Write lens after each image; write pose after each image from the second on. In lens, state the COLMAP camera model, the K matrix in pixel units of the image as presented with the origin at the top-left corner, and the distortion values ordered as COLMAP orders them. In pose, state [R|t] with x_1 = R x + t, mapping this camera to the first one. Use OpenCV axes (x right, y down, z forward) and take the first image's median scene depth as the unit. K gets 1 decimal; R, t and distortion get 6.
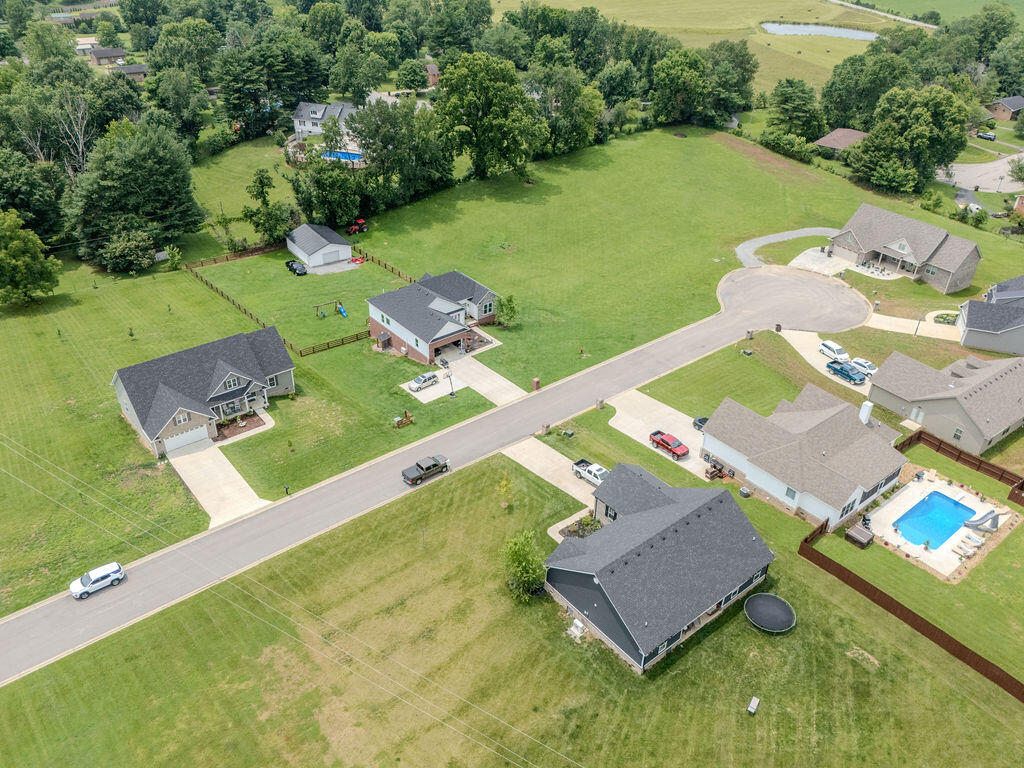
lens RADIAL K [[760.7, 0, 512.1], [0, 760.7, 404.3], [0, 0, 1]] dist [0.045415, -0.020661]
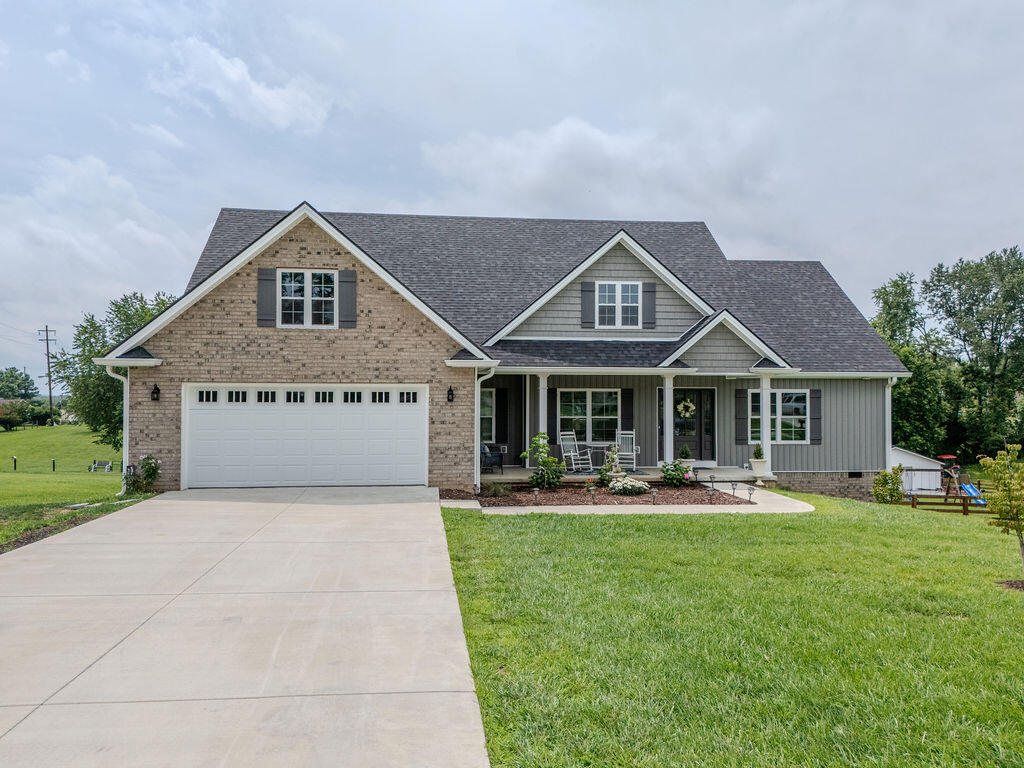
lens RADIAL K [[760.7, 0, 503.4], [0, 760.7, 392.3], [0, 0, 1]] dist [0.045415, -0.020661]
pose [[0.837672, -0.040409, -0.544677, -0.189266], [-0.285893, 0.817283, -0.500314, 0.071103], [0.465372, 0.574818, 0.673062, 0.580043]]
